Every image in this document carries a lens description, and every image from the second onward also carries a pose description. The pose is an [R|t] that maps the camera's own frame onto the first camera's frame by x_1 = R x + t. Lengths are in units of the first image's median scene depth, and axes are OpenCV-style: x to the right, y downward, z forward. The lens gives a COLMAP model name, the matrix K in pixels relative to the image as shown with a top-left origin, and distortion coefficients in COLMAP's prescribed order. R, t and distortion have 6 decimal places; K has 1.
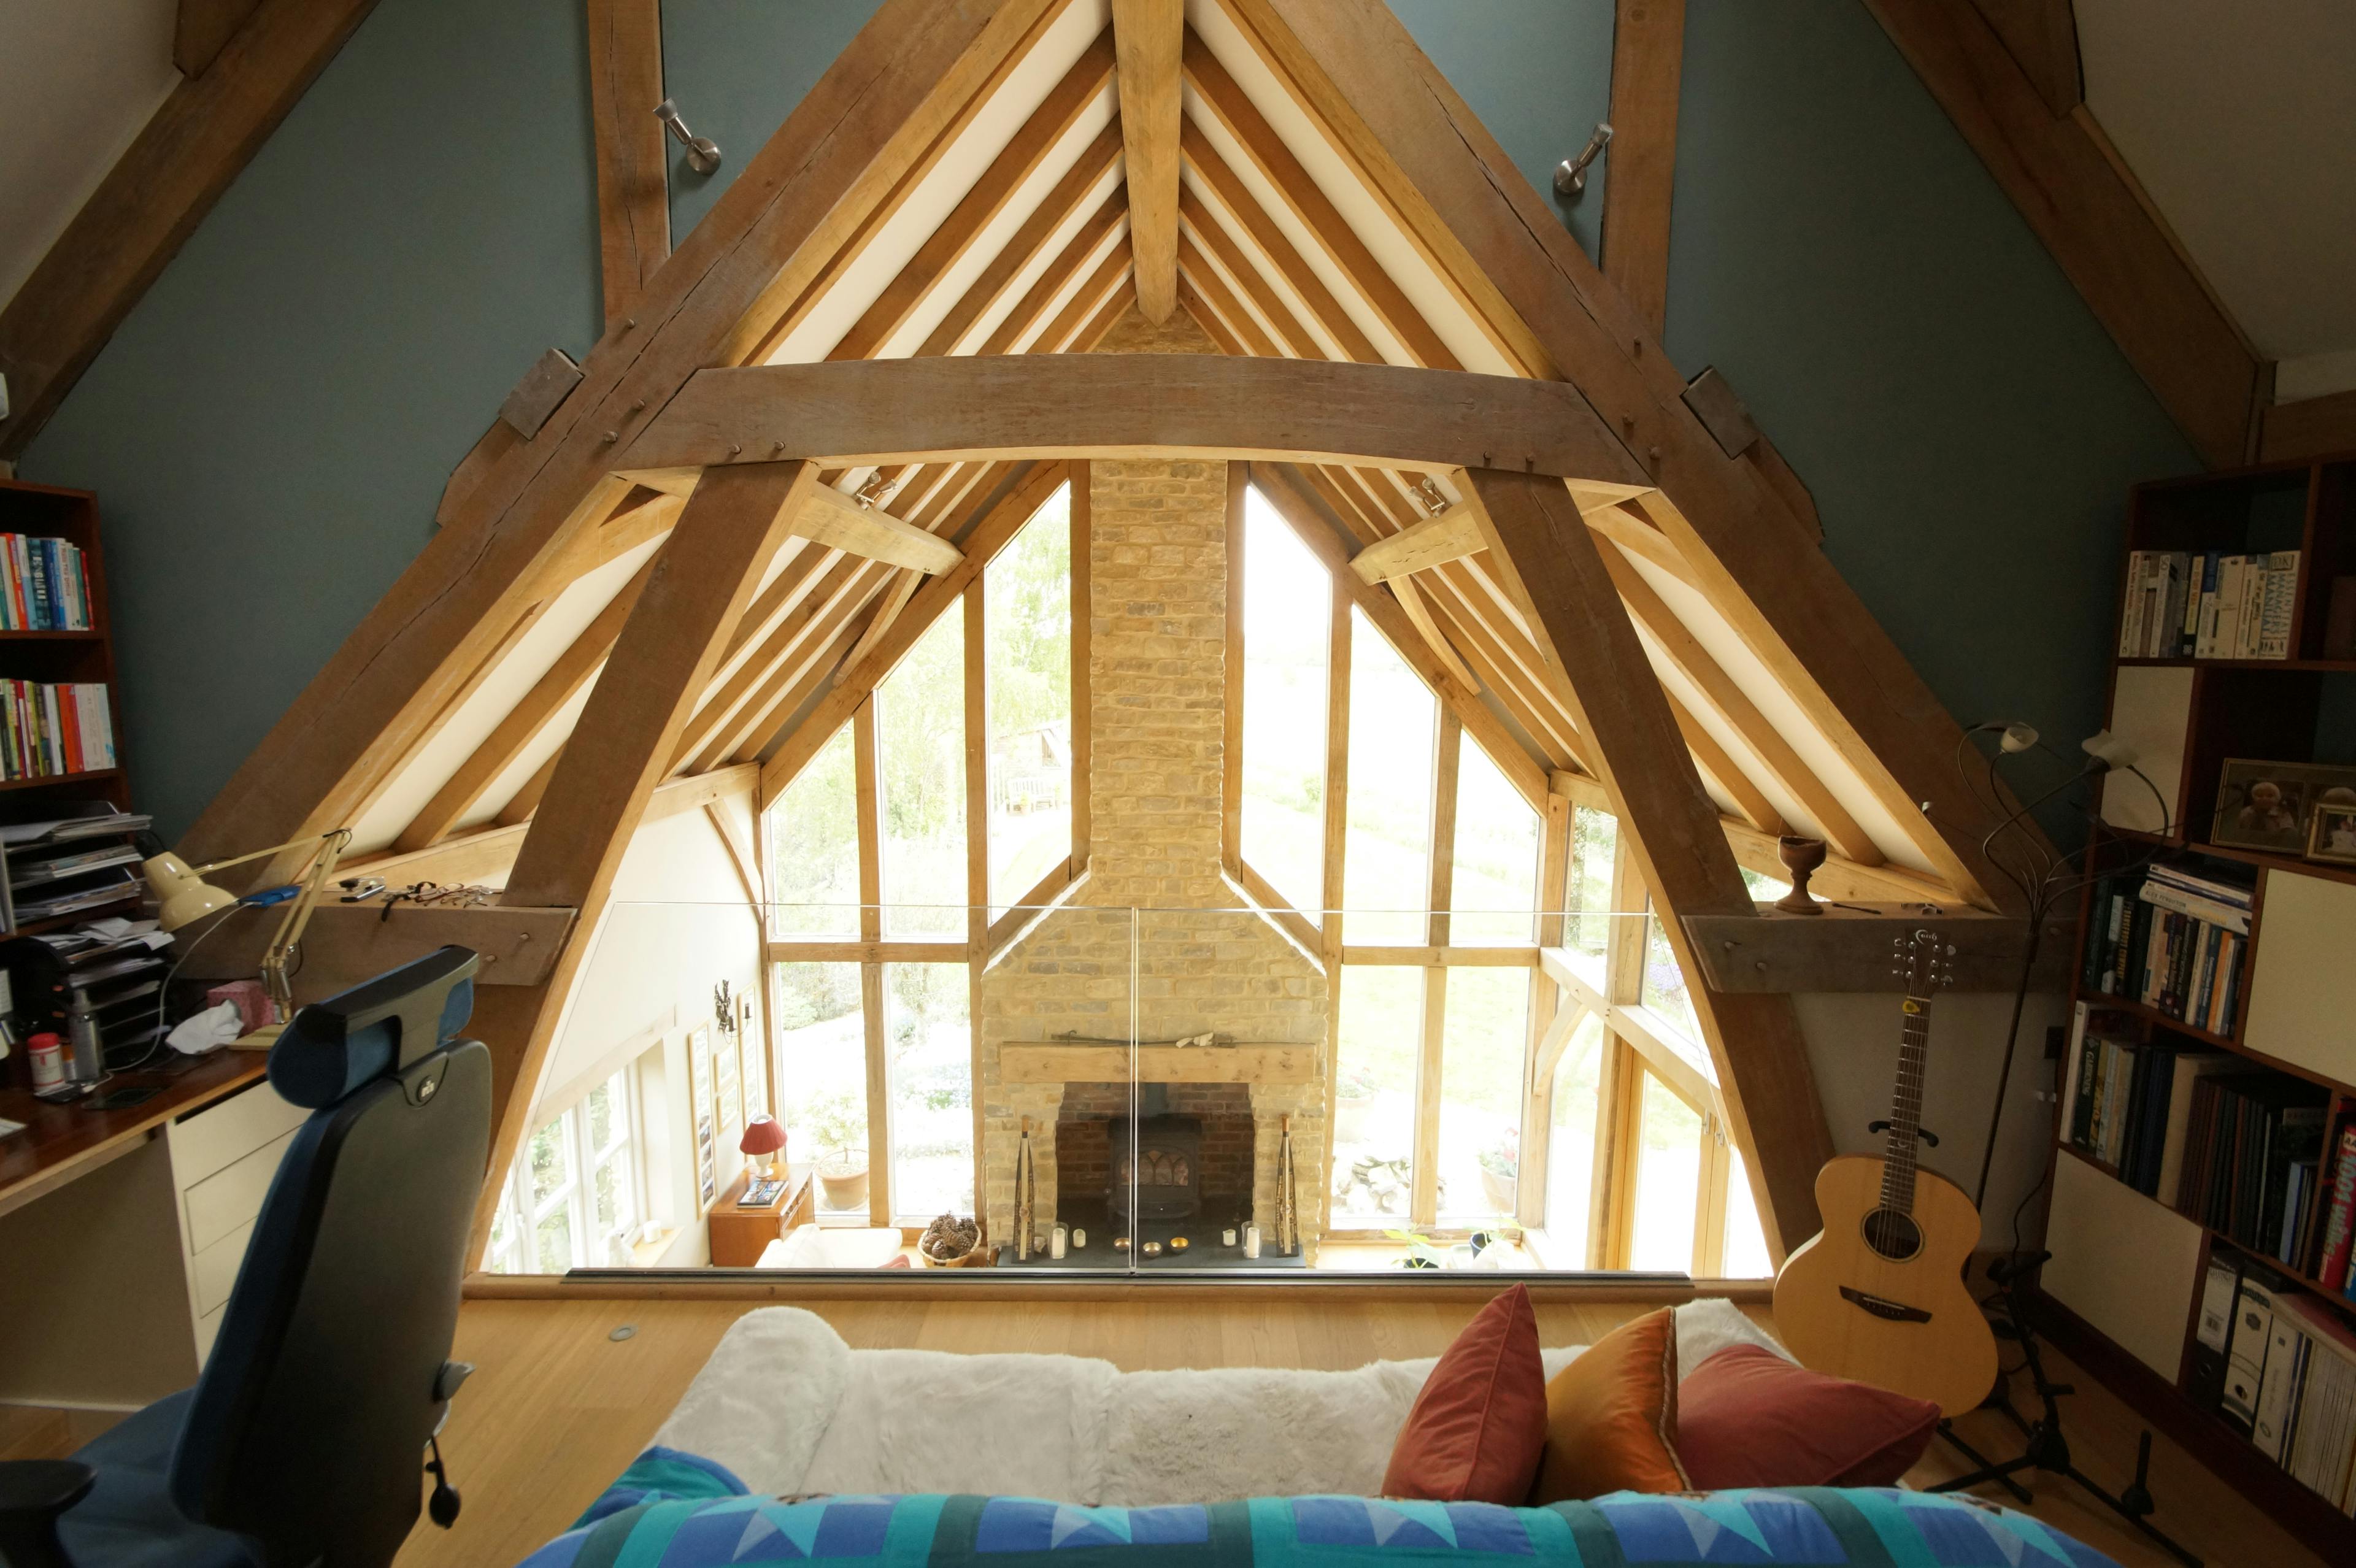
lens RADIAL K [[1053.0, 0, 1174.2], [0, 1053.0, 787.8], [0, 0, 1]] dist [-0.001376, -0.004235]
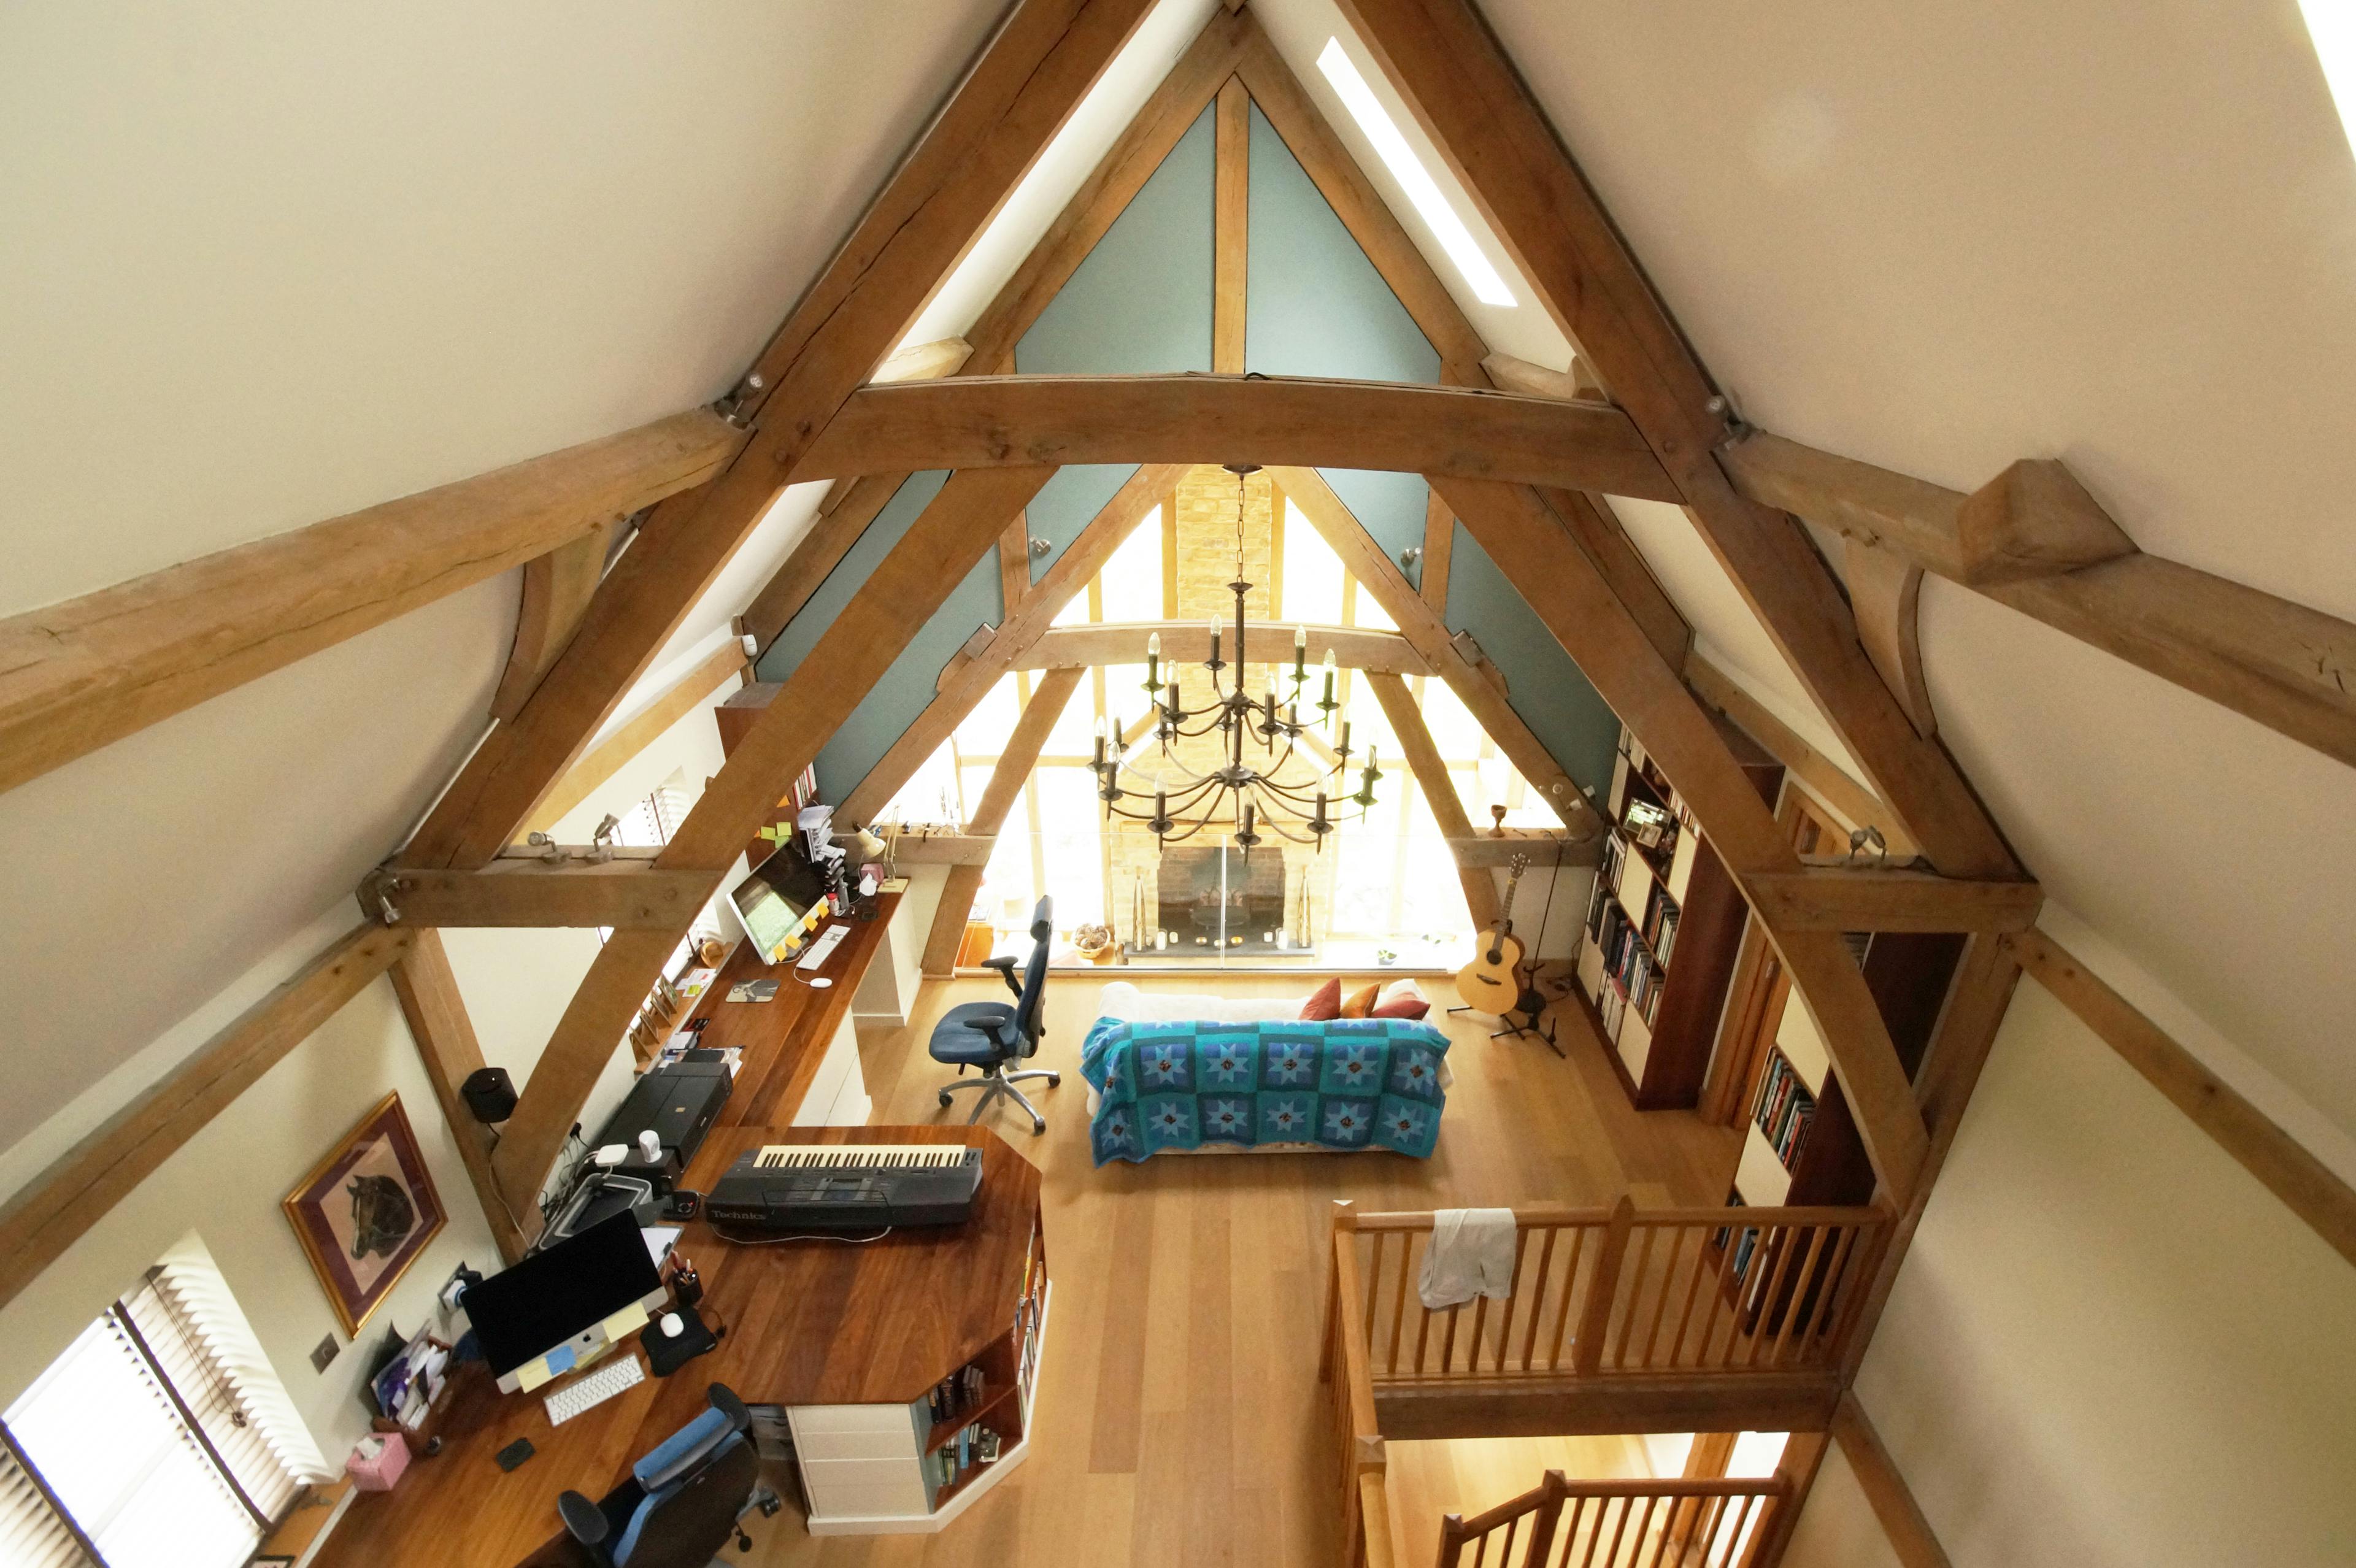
lens RADIAL K [[1120.9, 0, 1243.9], [0, 1120.9, 848.4], [0, 0, 1]] dist [-0.004293, -0.000014]
pose [[0.999848, -0.000846, 0.017395, -0.037345], [-0.005164, 0.939492, 0.342533, -0.749852], [-0.016632, -0.342571, 0.939345, -1.466951]]
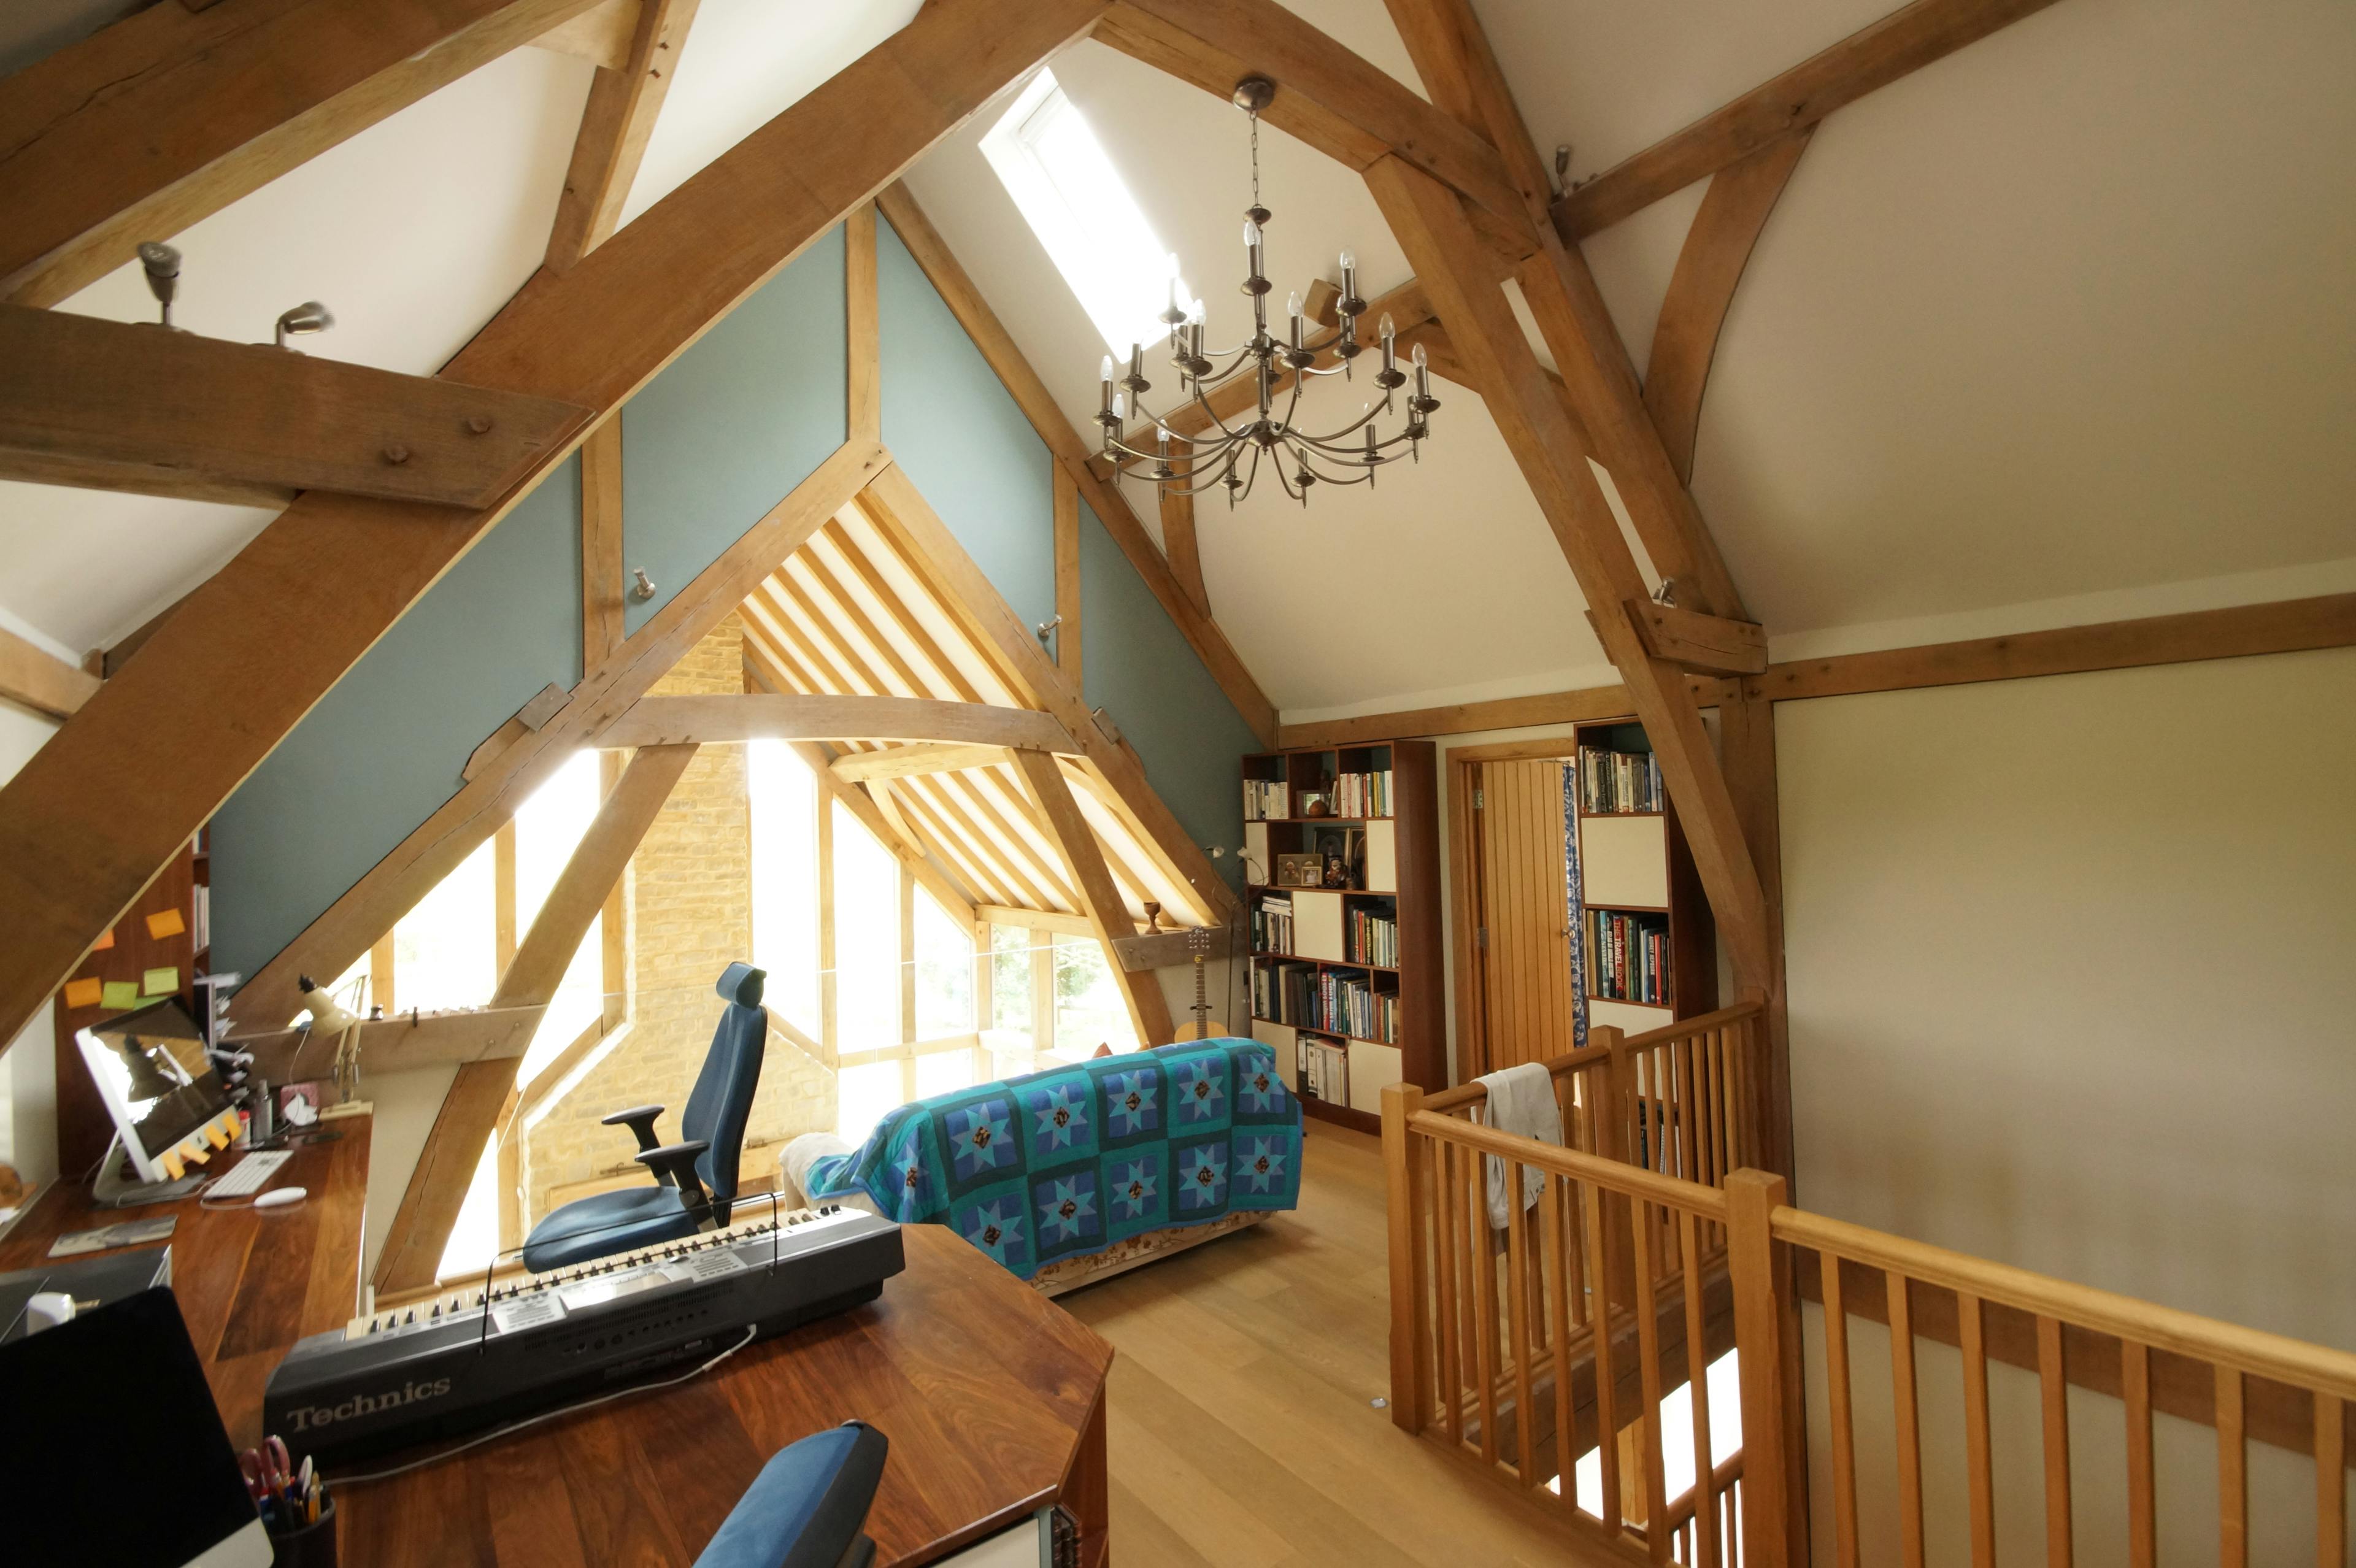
lens RADIAL K [[1053.0, 0, 1180.9], [0, 1053.0, 784.9], [0, 0, 1]] dist [-0.001376, -0.004235]
pose [[0.805564, -0.017957, 0.592237, -0.728291], [0.115251, 0.985198, -0.126894, 0.097476], [-0.581192, 0.170477, 0.795709, -0.940179]]
